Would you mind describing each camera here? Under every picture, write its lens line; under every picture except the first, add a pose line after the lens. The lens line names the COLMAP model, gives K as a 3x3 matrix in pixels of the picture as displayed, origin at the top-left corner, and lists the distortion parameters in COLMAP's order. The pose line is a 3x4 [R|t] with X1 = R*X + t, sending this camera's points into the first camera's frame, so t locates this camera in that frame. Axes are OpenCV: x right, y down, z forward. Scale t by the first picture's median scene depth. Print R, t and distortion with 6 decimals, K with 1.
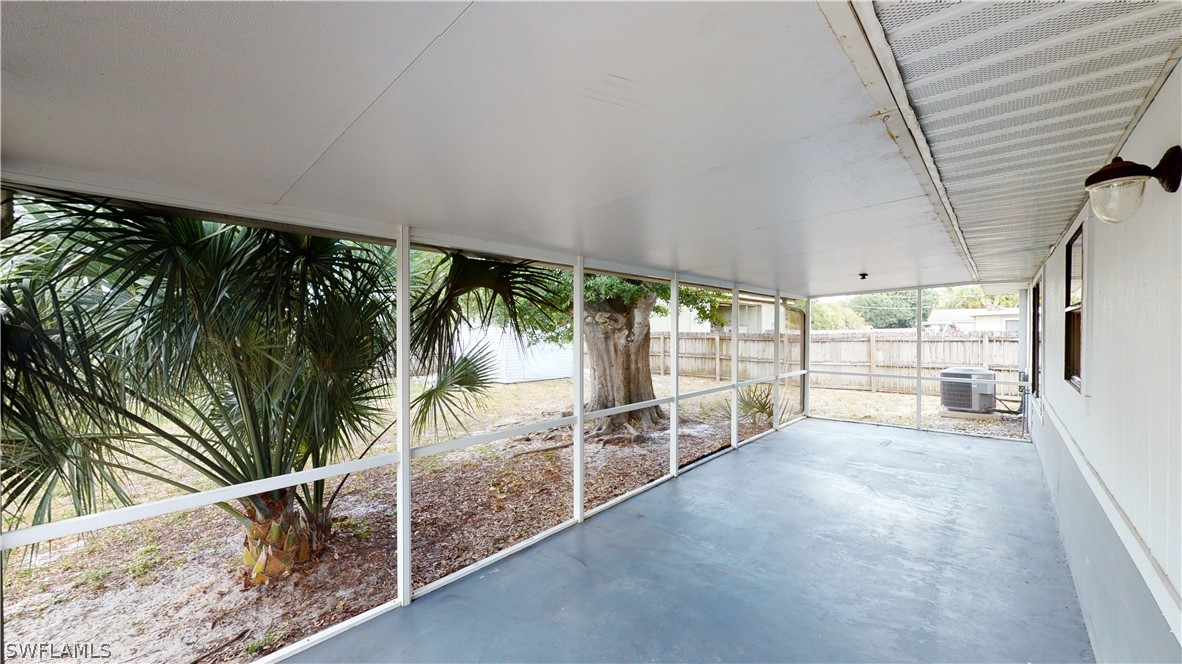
lens RADIAL K [[466.1, 0, 593.7], [0, 466.1, 328.2], [0, 0, 1]] dist [-0.000058, 0.000001]
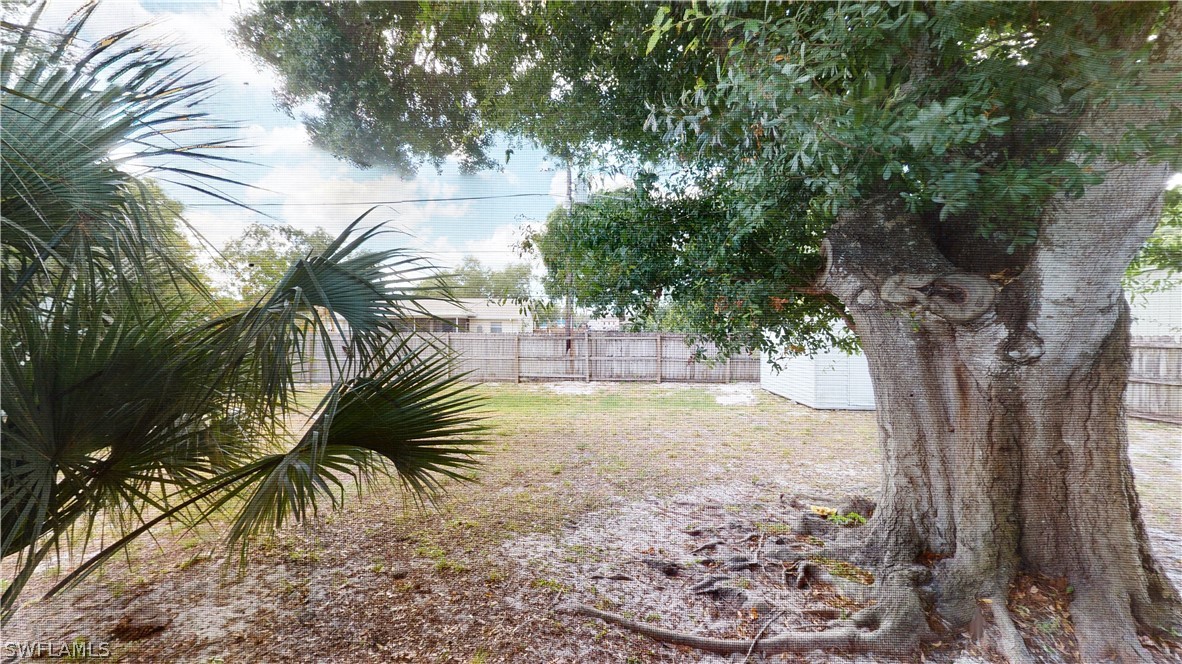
lens RADIAL K [[432.8, 0, 591.0], [0, 432.8, 332.2], [0, 0, 1]] dist [0.000057, 0.000040]
pose [[0.676698, 0.007697, -0.736220, 0.095928], [-0.005257, 0.999970, 0.005622, 0.008341], [0.736242, 0.000066, 0.676718, 0.596297]]
